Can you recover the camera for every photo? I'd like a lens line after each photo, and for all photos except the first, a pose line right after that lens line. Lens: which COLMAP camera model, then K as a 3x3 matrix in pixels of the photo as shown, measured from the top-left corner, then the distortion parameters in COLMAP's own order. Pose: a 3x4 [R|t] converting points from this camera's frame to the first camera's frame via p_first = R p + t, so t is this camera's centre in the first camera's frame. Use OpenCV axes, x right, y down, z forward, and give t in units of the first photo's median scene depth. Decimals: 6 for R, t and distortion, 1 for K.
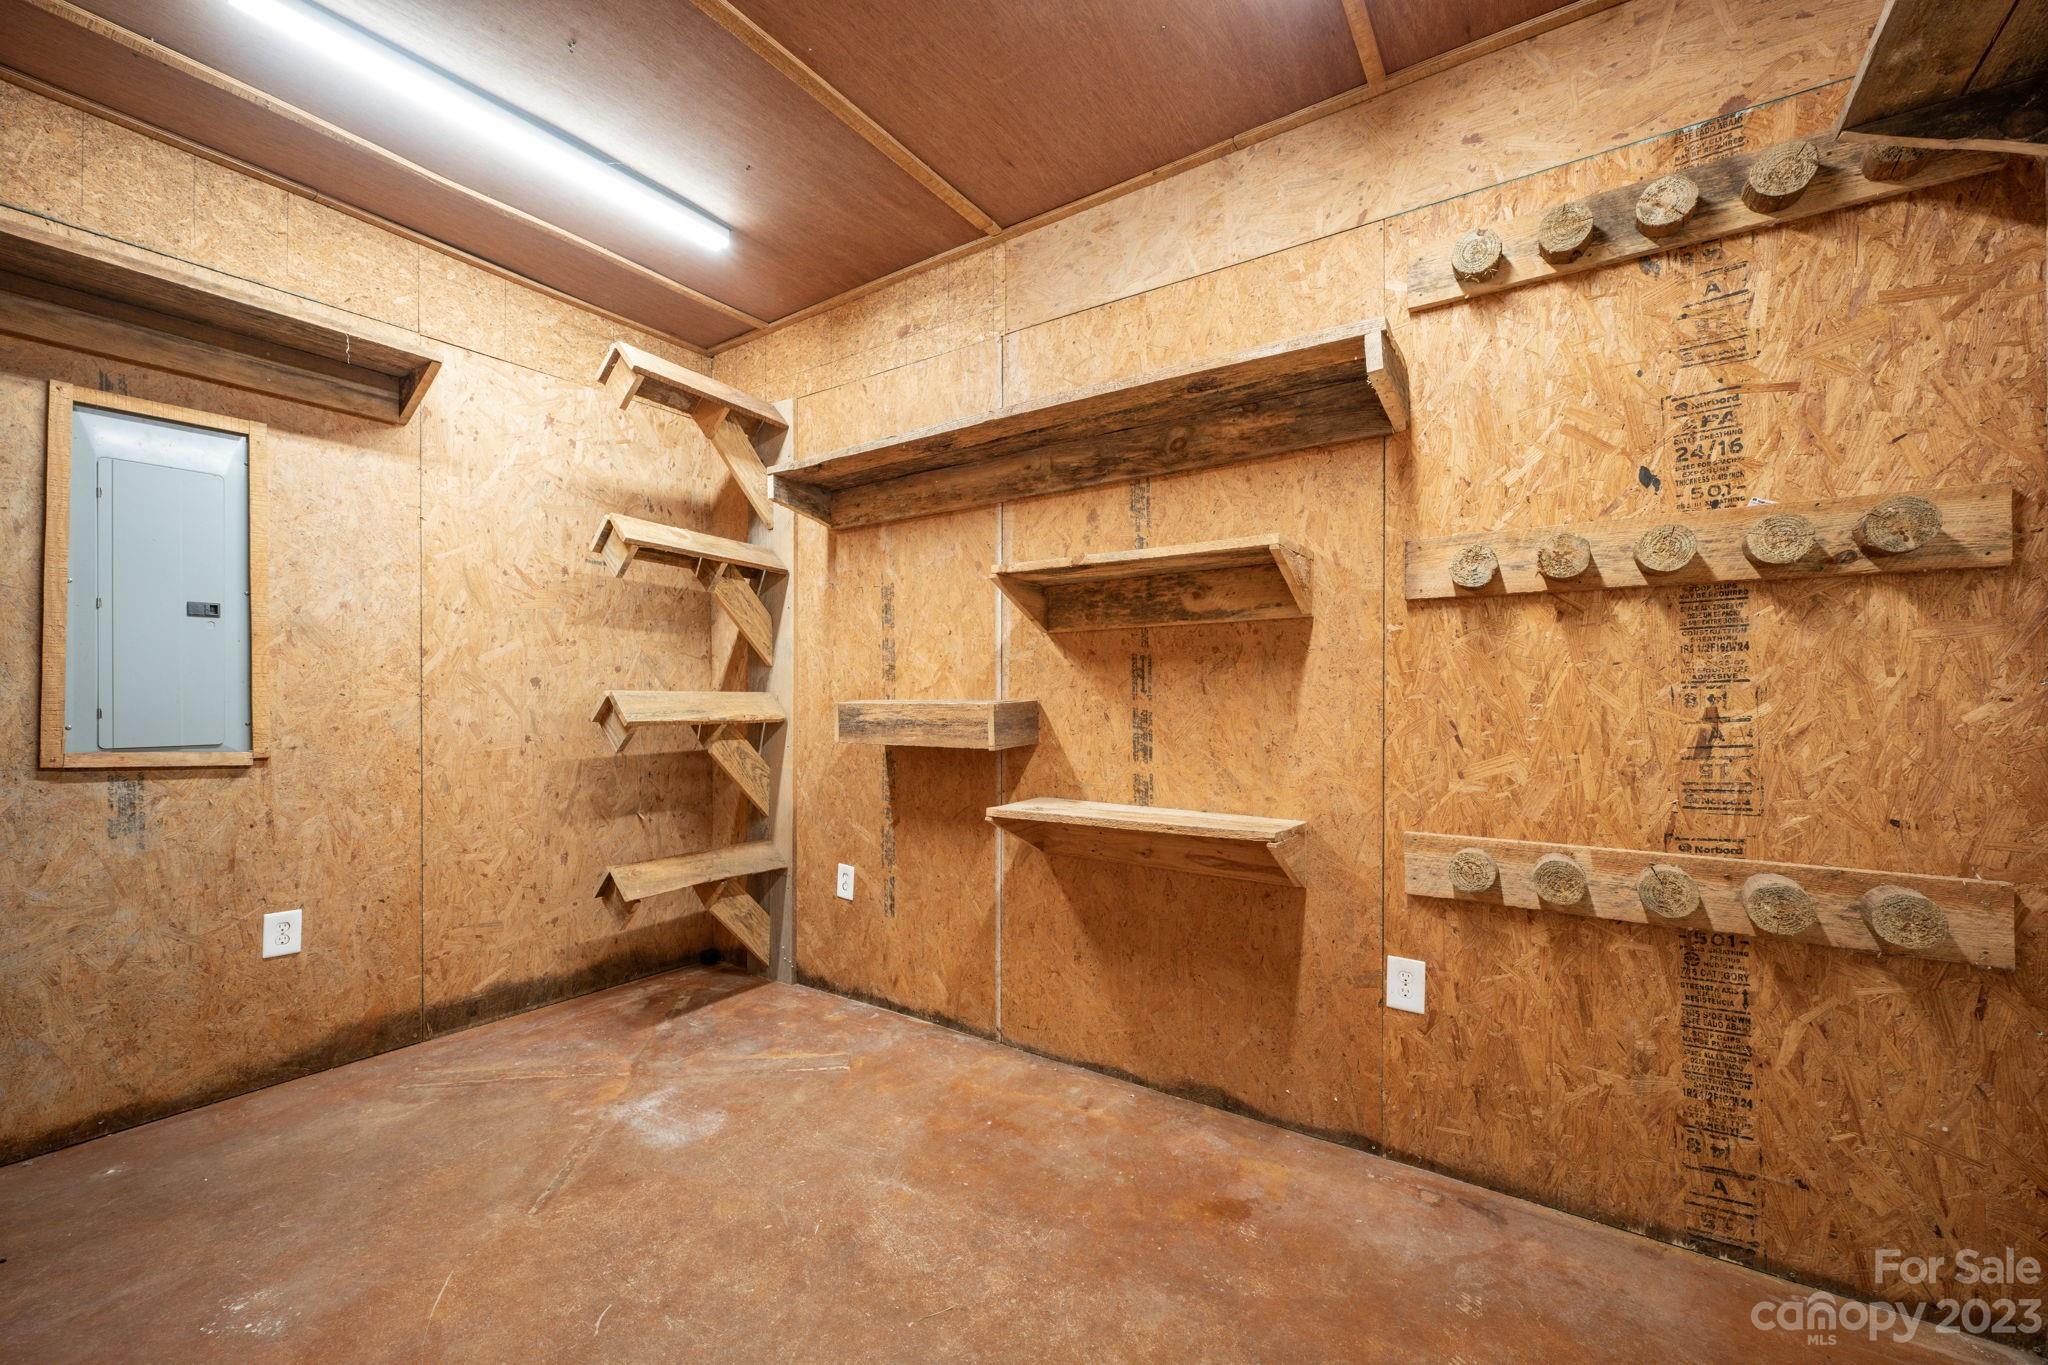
lens RADIAL K [[803.3, 0, 1028.6], [0, 803.3, 697.4], [0, 0, 1]] dist [0.000633, -0.000097]
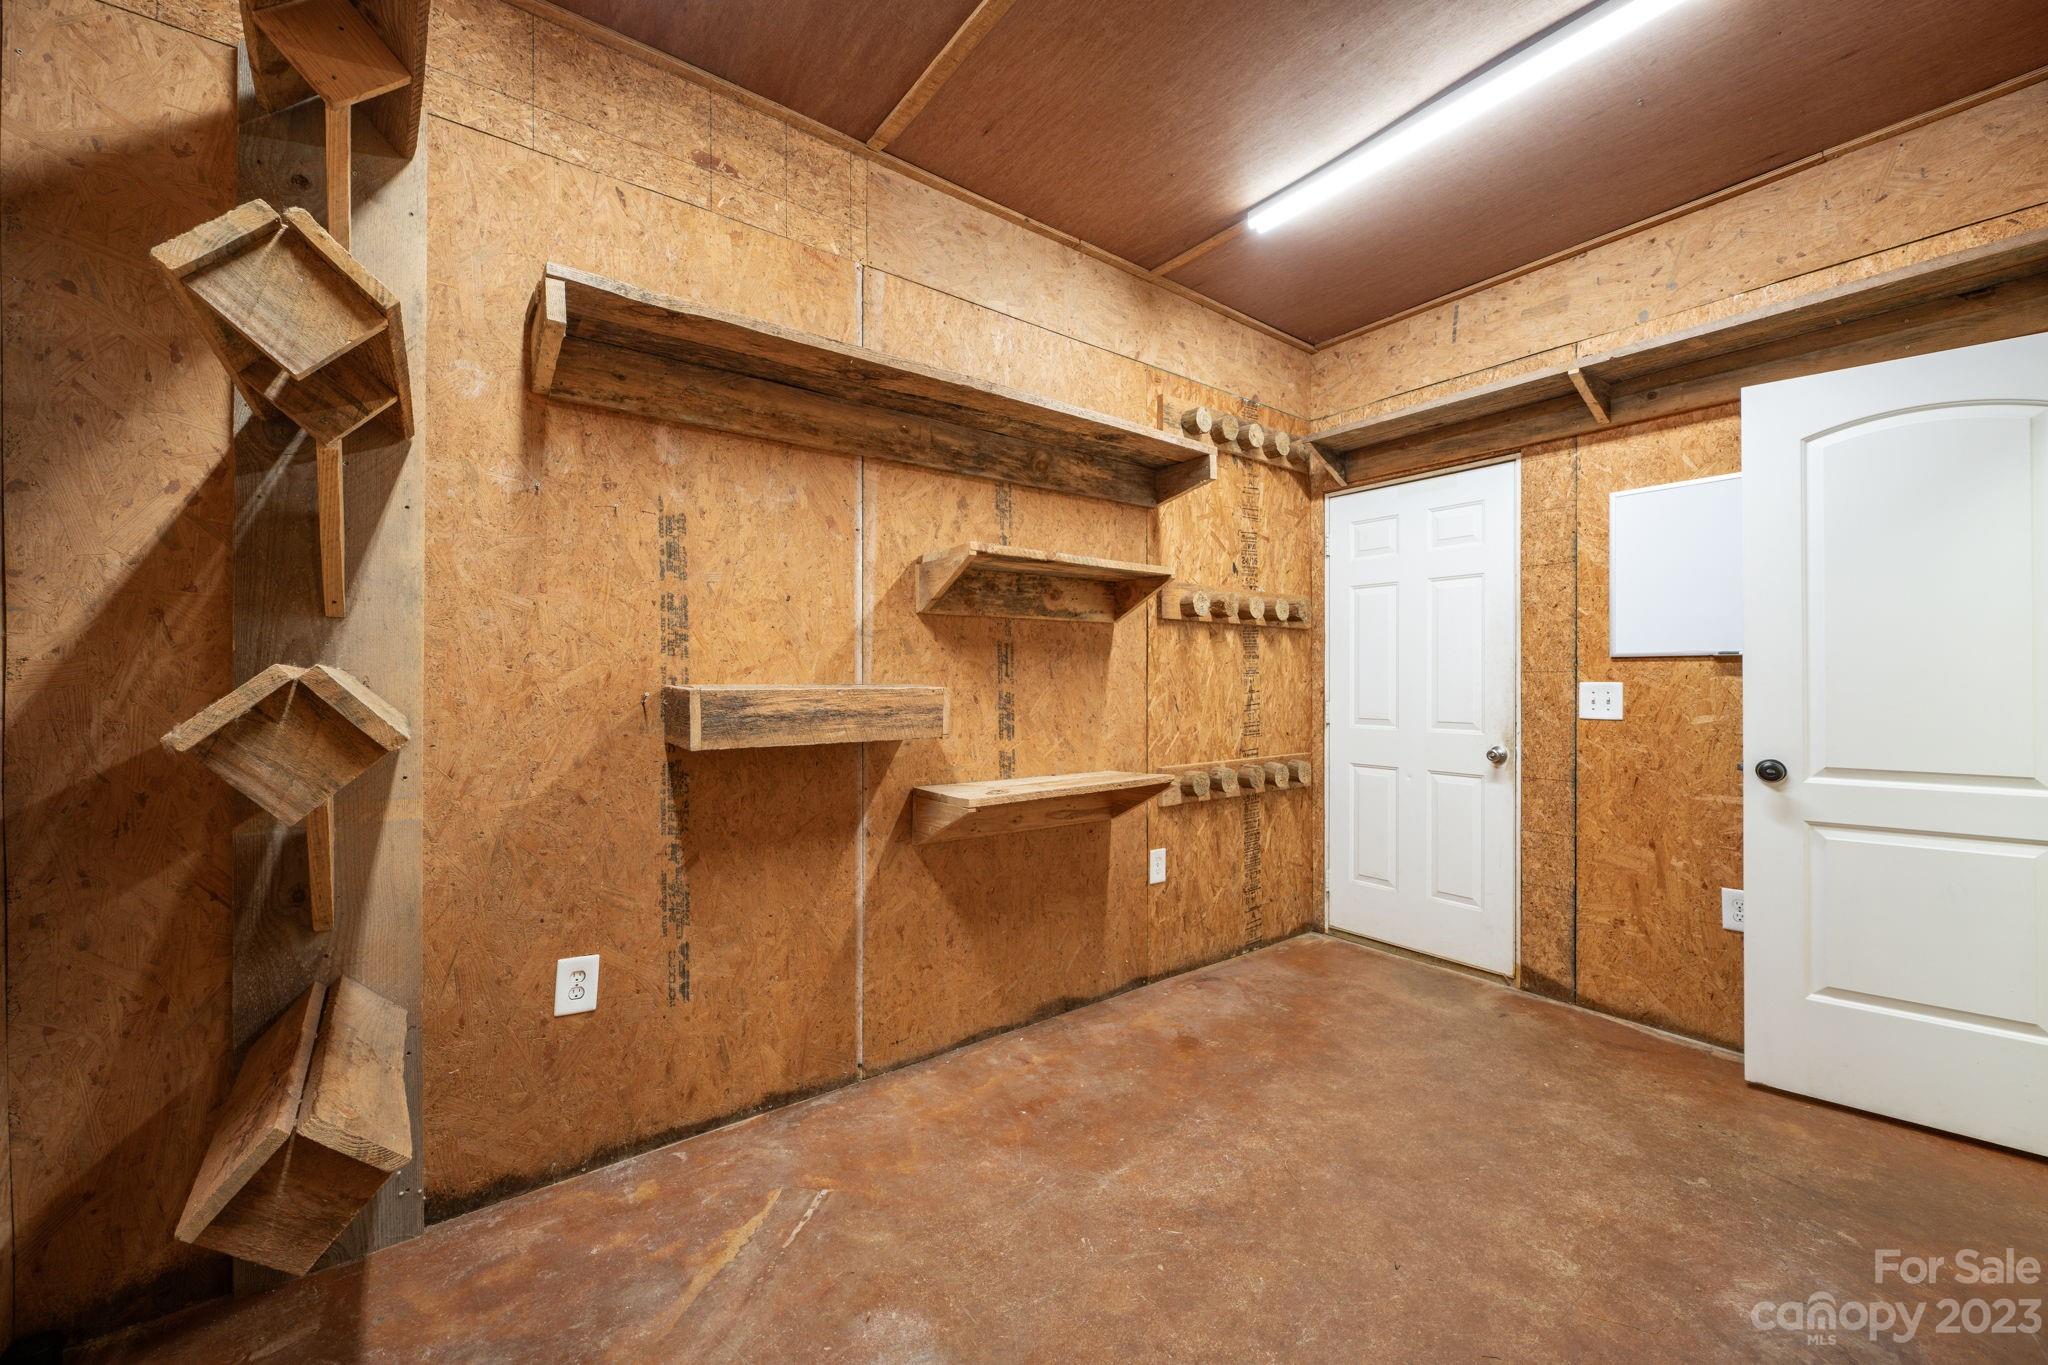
lens RADIAL K [[799.3, 0, 1024.0], [0, 799.3, 682.5], [0, 0, 1]] dist [0.001183, 0.000313]
pose [[0.316542, -0.001847, 0.948577, -0.880150], [0.000808, 0.999998, 0.001677, 0.000078], [-0.948578, 0.000236, 0.316543, 0.619189]]
